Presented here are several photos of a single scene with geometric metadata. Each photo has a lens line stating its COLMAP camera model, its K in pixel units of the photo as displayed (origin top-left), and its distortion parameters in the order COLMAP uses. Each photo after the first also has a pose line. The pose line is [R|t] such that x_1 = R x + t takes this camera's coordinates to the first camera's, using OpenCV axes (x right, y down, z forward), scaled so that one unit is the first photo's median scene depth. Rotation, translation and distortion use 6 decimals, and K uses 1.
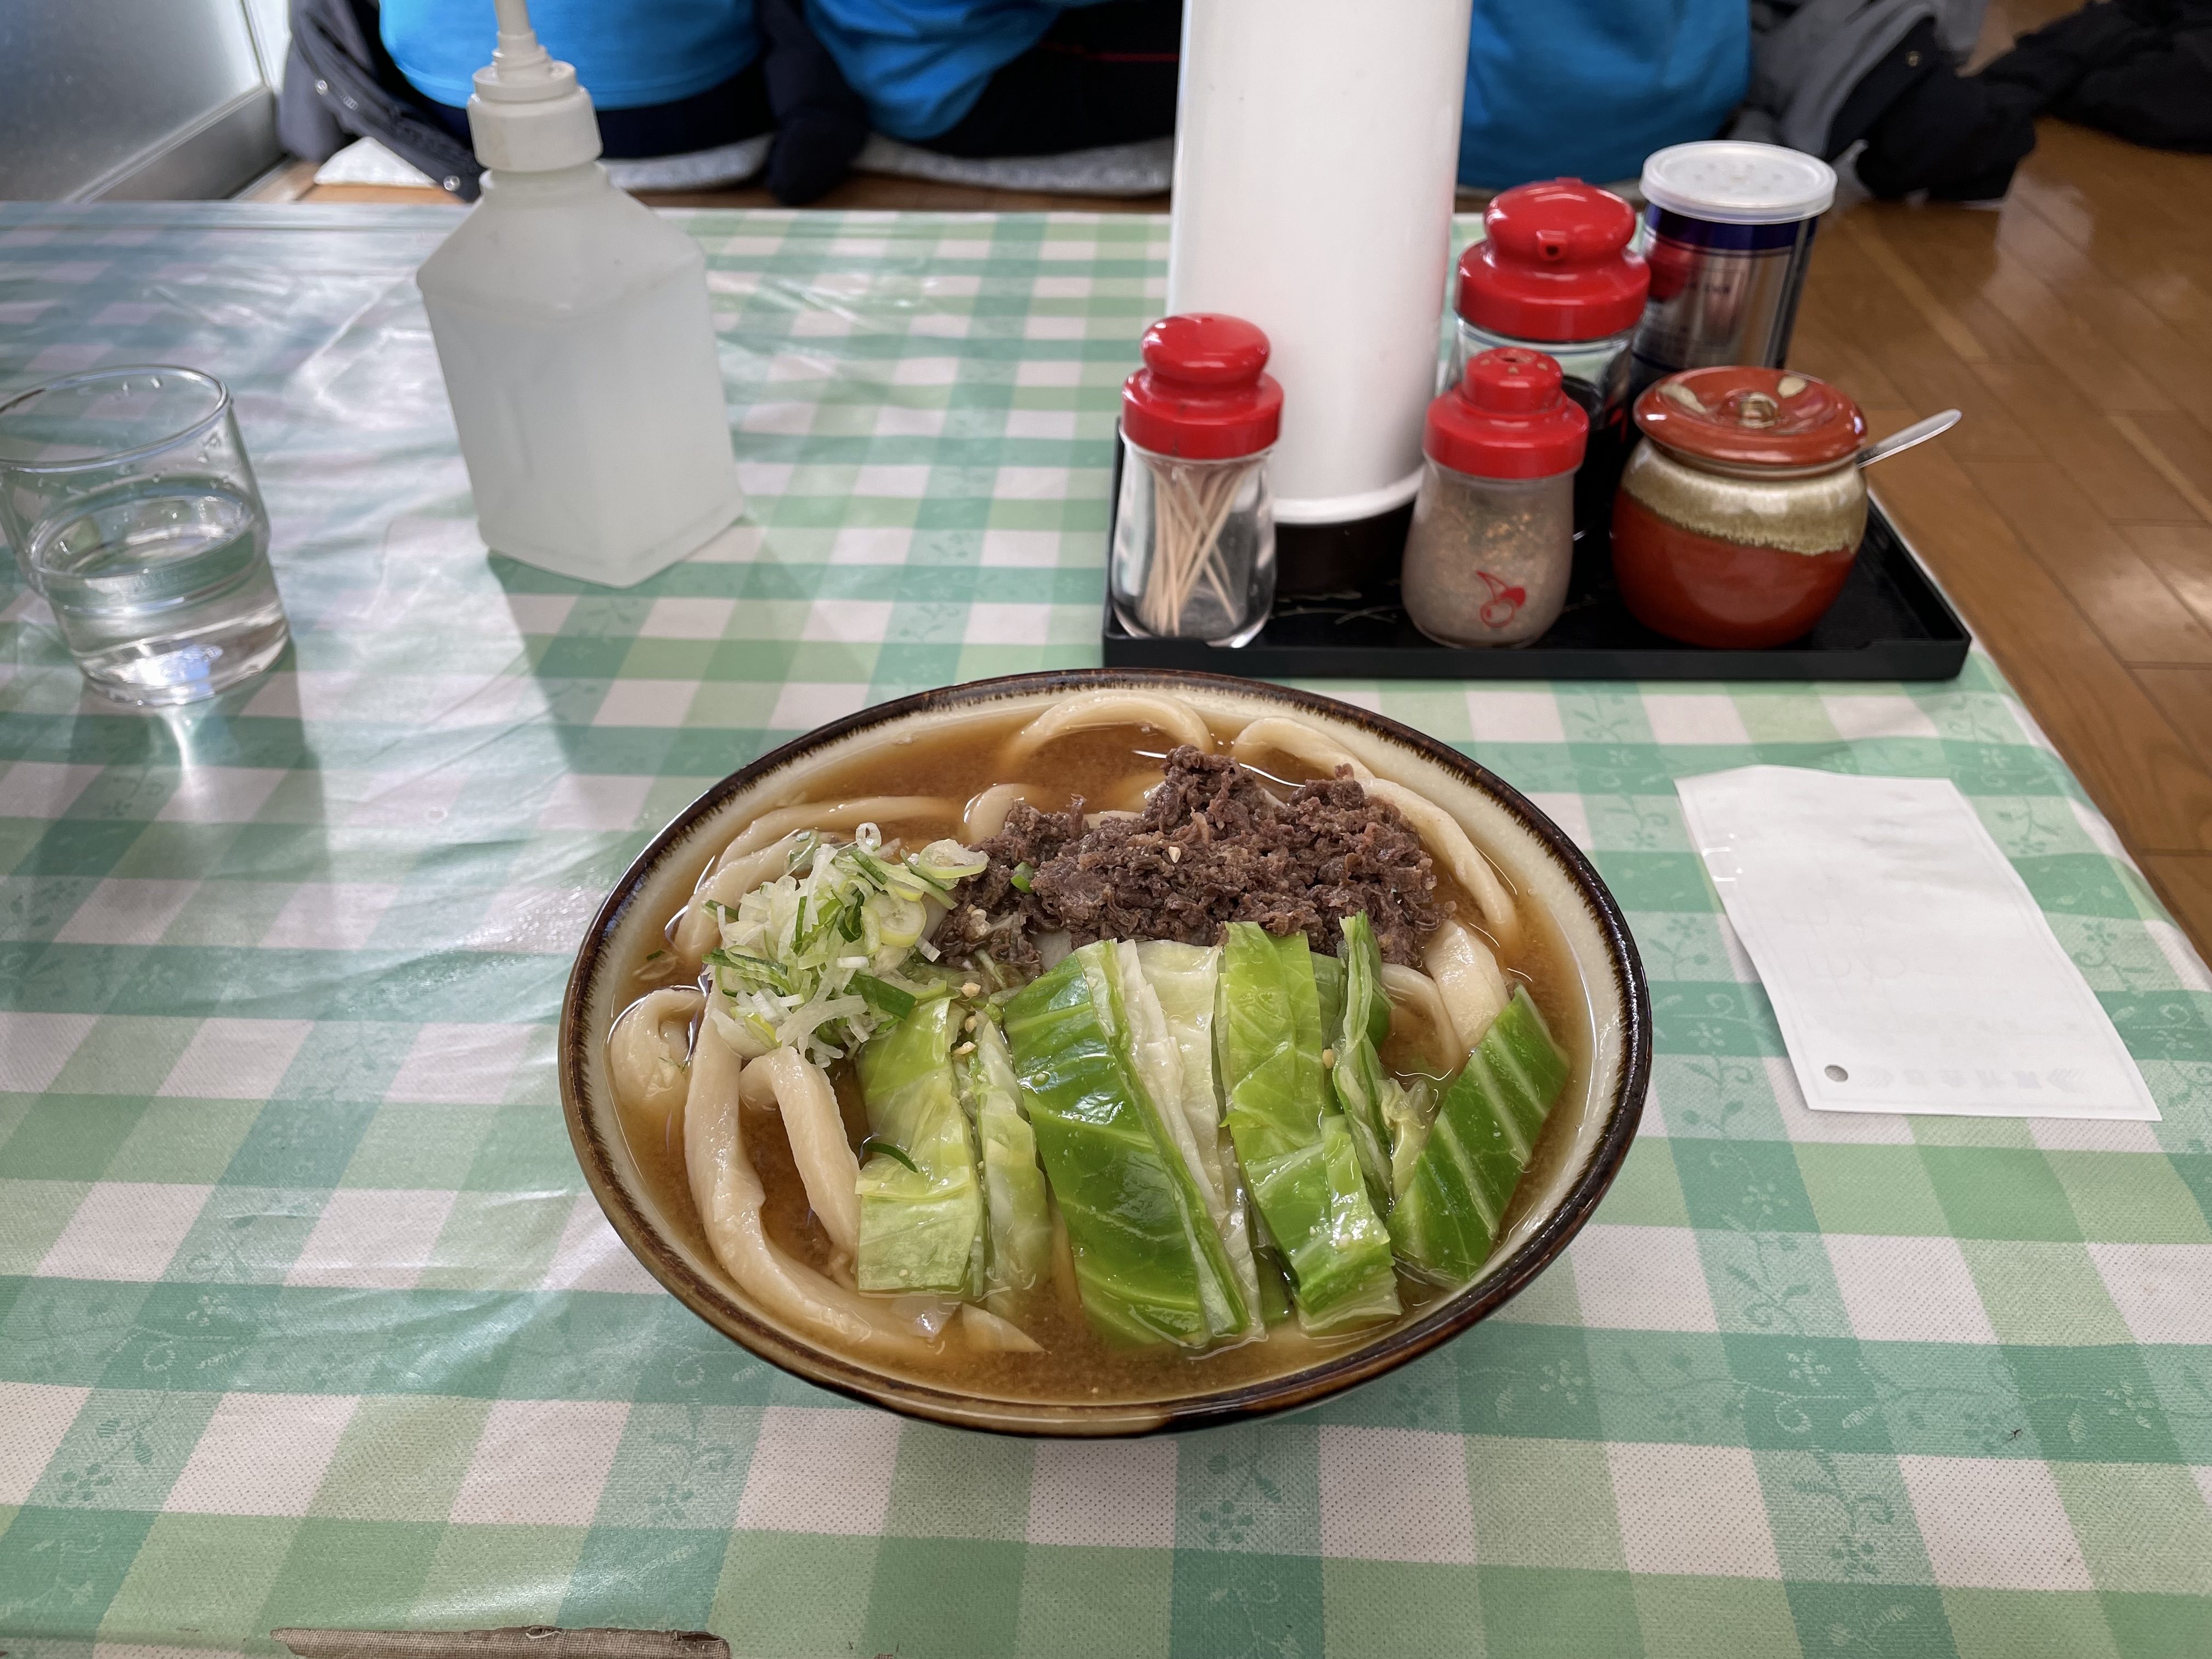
lens RADIAL K [[1651.9, 0, 1096.4], [0, 1651.9, 831.1], [0, 0, 1]] dist [0.105308, -0.146321]
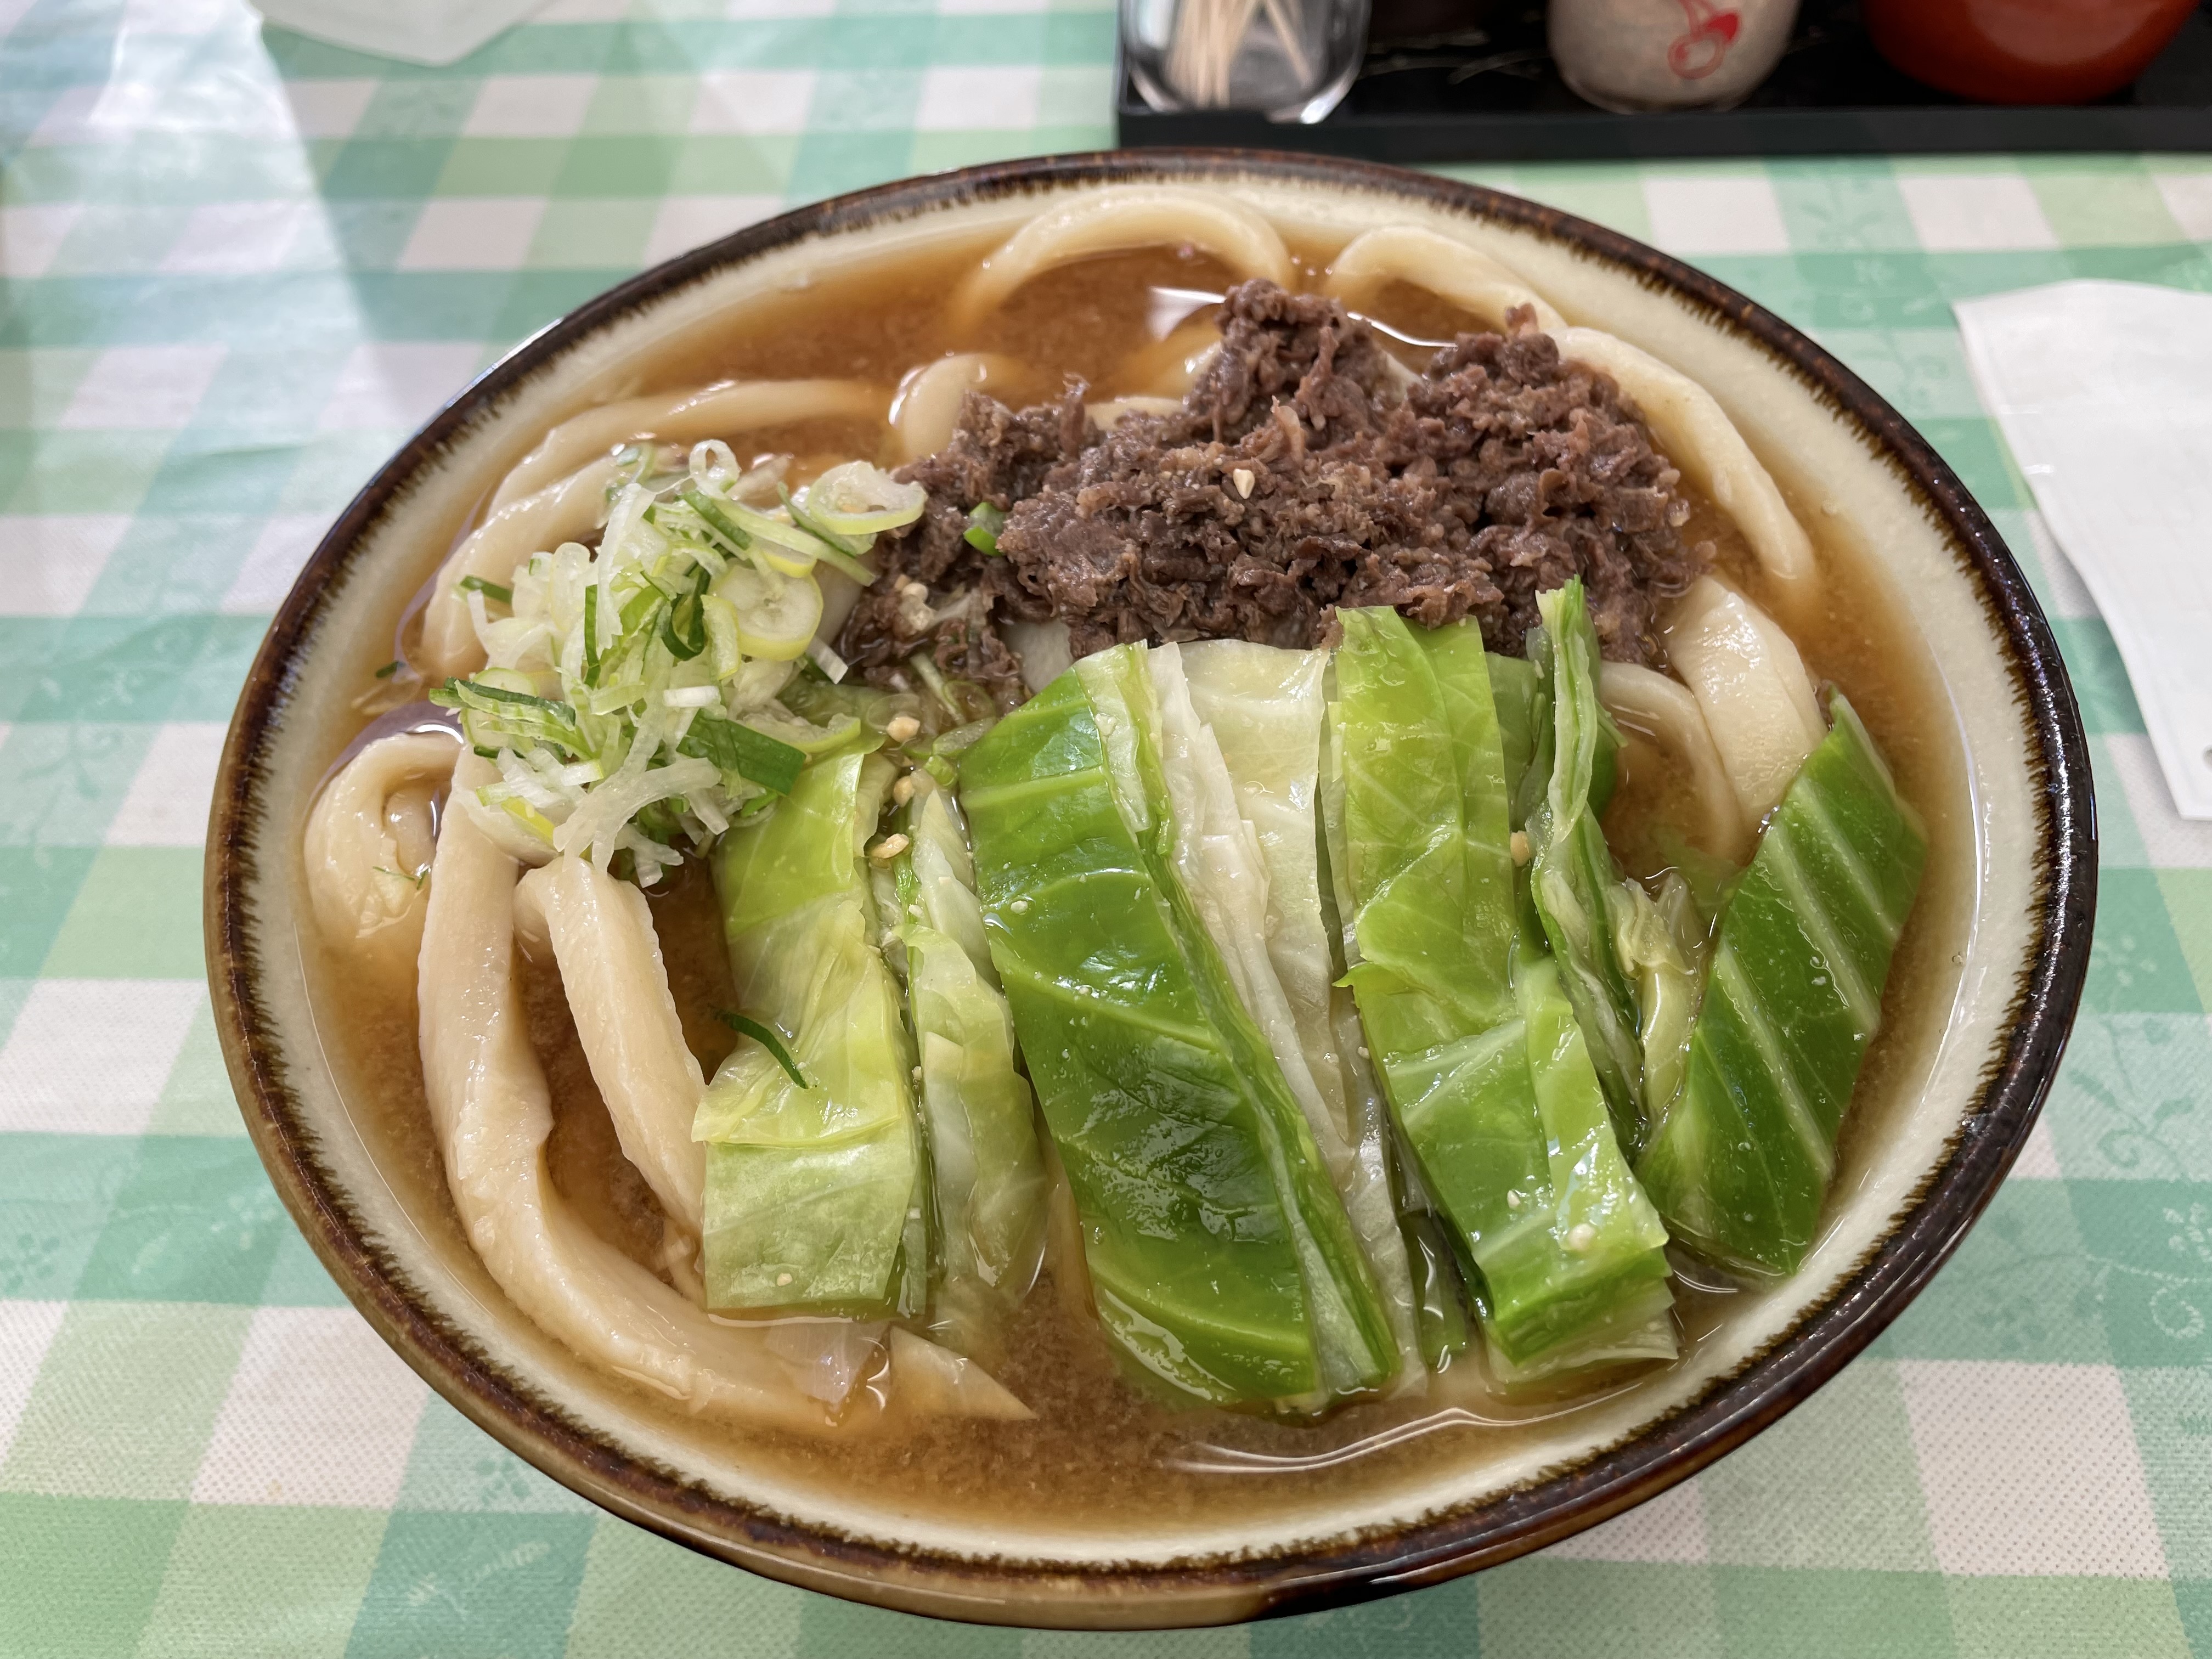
lens RADIAL K [[1651.9, 0, 1096.4], [0, 1651.9, 831.1], [0, 0, 1]] dist [0.105308, -0.146321]
pose [[0.999520, -0.023887, -0.019747, 0.004314], [0.028277, 0.963684, 0.265543, -0.024078], [0.012687, -0.265974, 0.963897, 0.407994]]
